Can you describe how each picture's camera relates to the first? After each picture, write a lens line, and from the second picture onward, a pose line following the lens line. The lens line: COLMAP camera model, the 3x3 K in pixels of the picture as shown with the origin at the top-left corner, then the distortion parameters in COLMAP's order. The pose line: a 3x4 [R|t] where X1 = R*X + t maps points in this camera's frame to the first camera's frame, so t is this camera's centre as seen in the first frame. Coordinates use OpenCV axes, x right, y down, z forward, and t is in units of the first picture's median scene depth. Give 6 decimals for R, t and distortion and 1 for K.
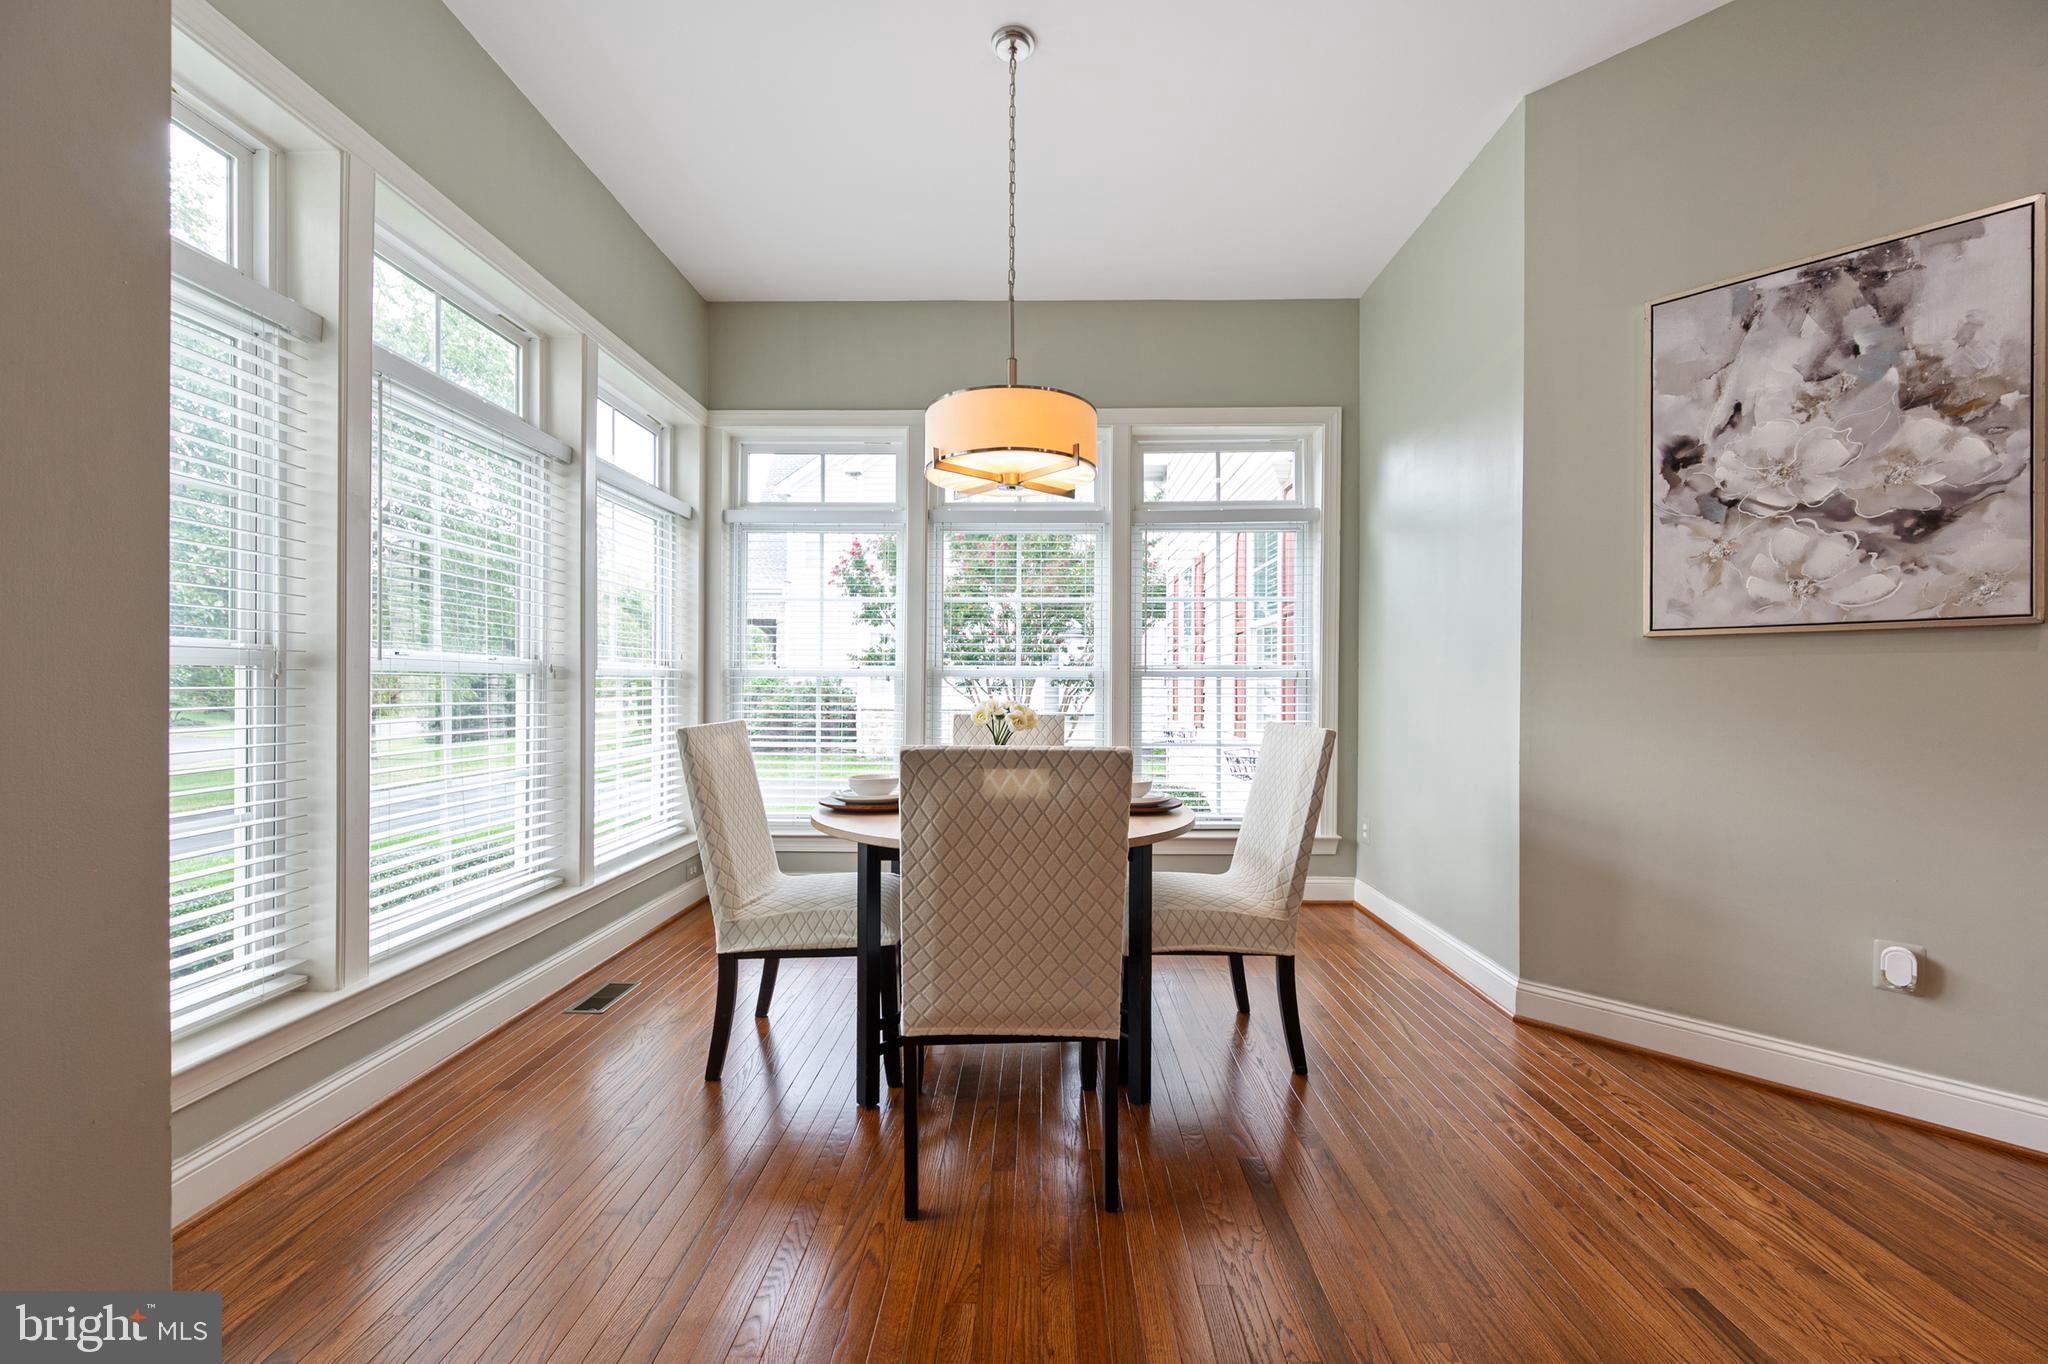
lens RADIAL K [[811.8, 0, 1024.0], [0, 811.8, 682.0], [0, 0, 1]] dist [-0.000308, 0.000021]
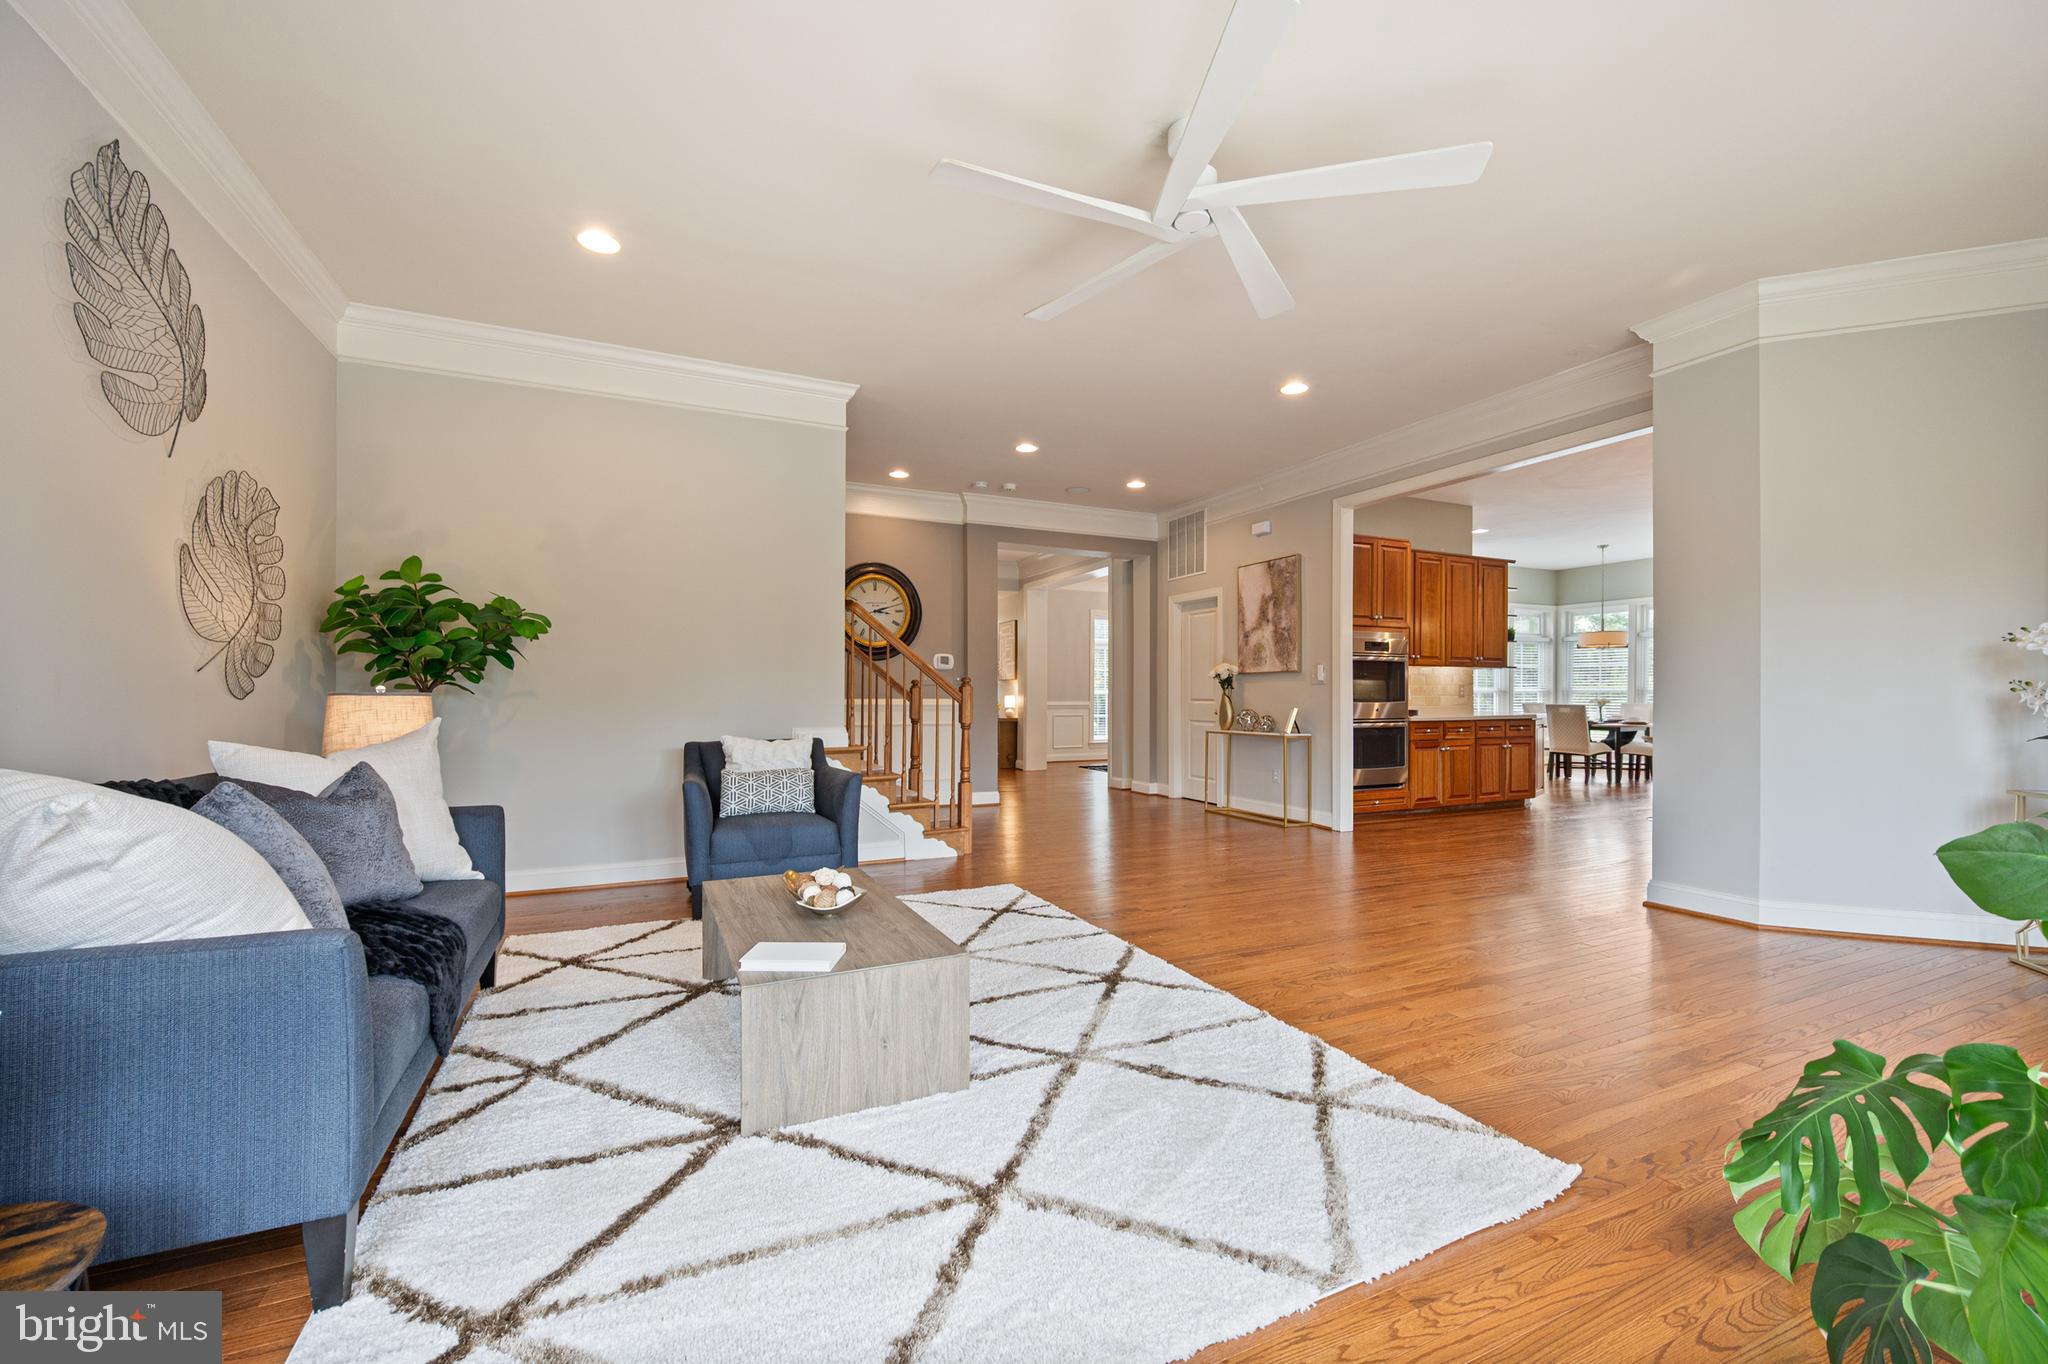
lens RADIAL K [[811.8, 0, 1024.0], [0, 811.8, 682.0], [0, 0, 1]] dist [-0.000308, 0.000021]
pose [[0.441722, -0.008169, -0.897115, 1.559503], [0.001946, 0.999965, -0.008148, -0.022455], [0.897150, 0.001854, 0.441723, -2.301116]]
